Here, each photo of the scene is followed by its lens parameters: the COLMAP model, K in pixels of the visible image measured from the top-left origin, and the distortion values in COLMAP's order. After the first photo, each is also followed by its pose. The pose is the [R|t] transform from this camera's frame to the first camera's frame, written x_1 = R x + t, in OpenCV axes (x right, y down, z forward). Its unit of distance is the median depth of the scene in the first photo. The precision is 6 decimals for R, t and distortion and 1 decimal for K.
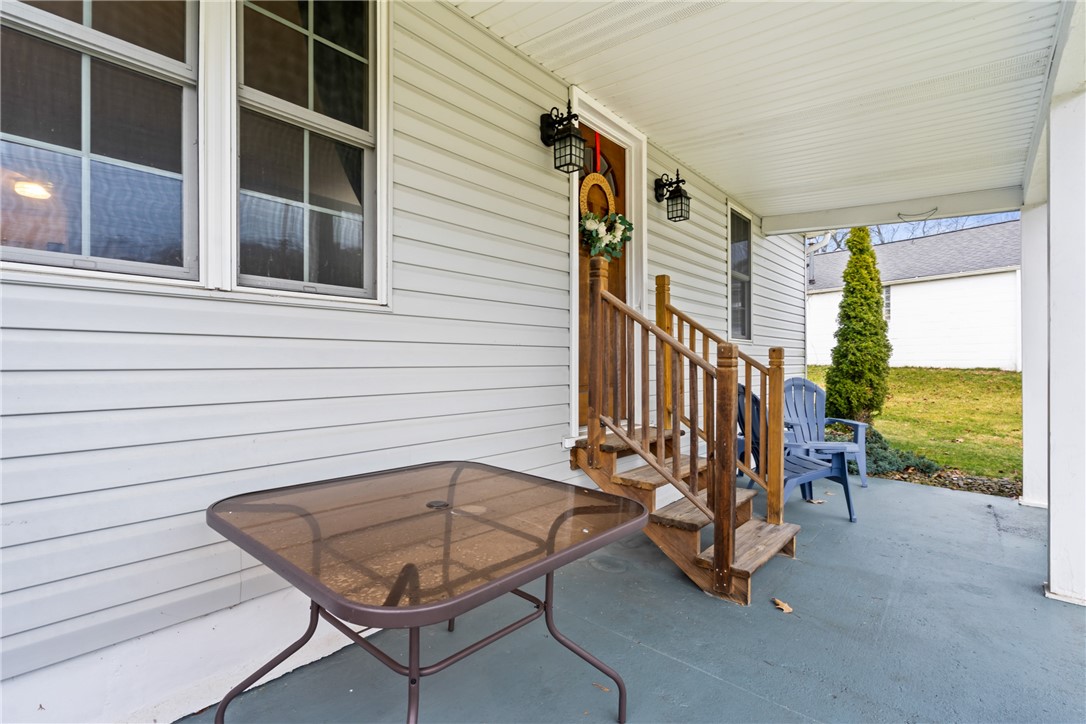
lens RADIAL K [[490.2, 0, 544.2], [0, 490.2, 364.7], [0, 0, 1]] dist [-0.001571, 0.000984]
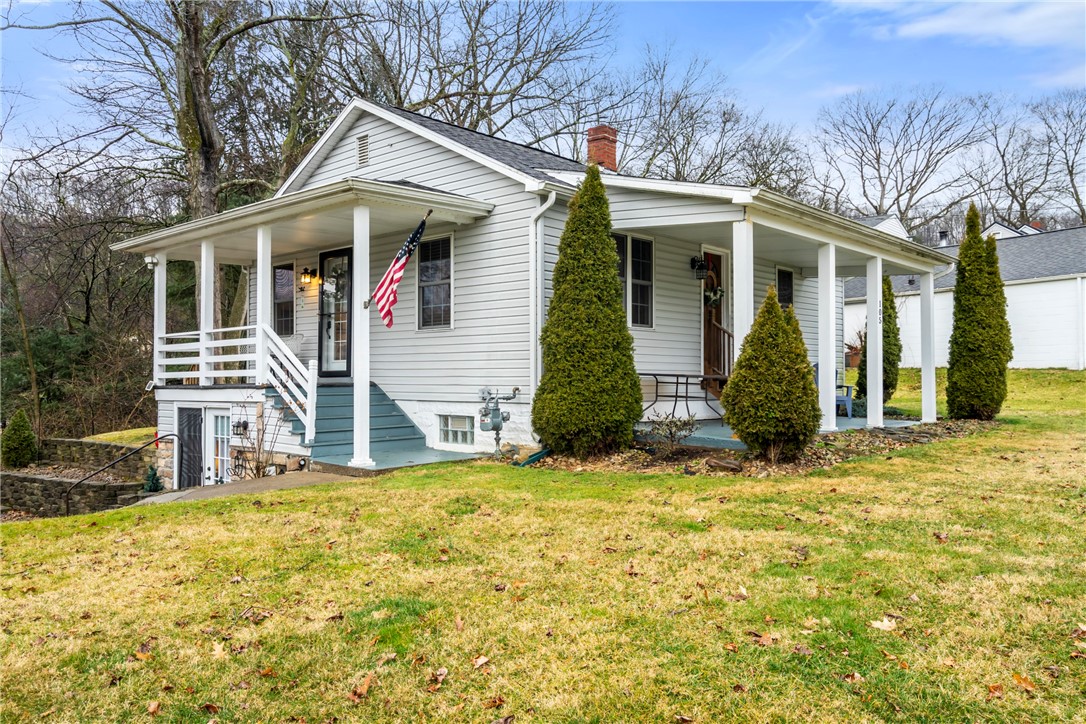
lens RADIAL K [[874.4, 0, 543.0], [0, 874.4, 362.0], [0, 0, 1]] dist [-0.000236, -0.000121]
pose [[0.999717, 0.001018, -0.023781, -0.561835], [-0.001707, 0.999579, -0.028971, 0.169644], [0.023741, 0.029004, 0.999297, -3.053339]]
